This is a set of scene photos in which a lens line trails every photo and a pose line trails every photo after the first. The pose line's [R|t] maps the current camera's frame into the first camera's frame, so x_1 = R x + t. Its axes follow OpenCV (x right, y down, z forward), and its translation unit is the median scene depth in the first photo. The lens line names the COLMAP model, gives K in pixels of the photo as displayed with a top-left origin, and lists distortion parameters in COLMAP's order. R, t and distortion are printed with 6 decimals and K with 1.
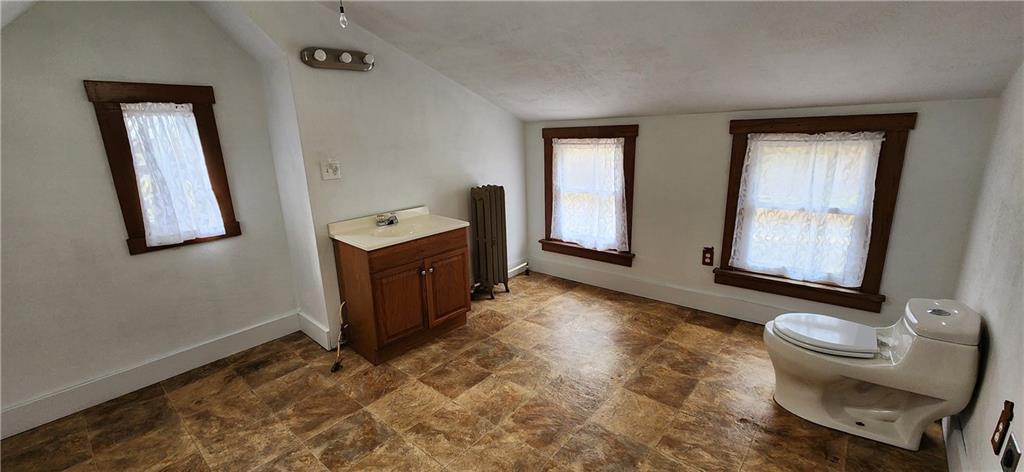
lens RADIAL K [[416.6, 0, 514.5], [0, 416.6, 234.5], [0, 0, 1]] dist [-0.003485, -0.000714]
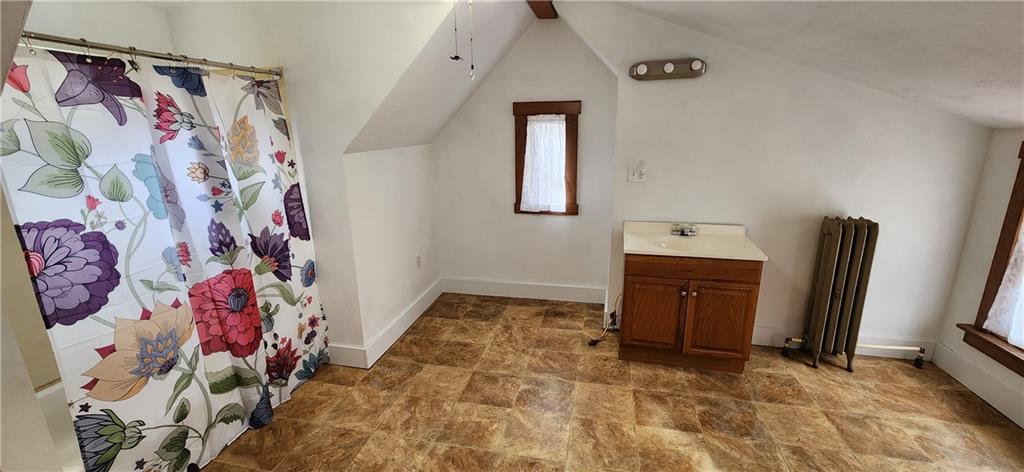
lens RADIAL K [[416.6, 0, 512.5], [0, 416.6, 236.4], [0, 0, 1]] dist [-0.003485, -0.000714]
pose [[0.458784, 0.242758, -0.854743, 0.373899], [-0.214760, 0.963730, 0.158439, -0.097500], [0.862204, 0.110875, 0.494279, 0.195277]]
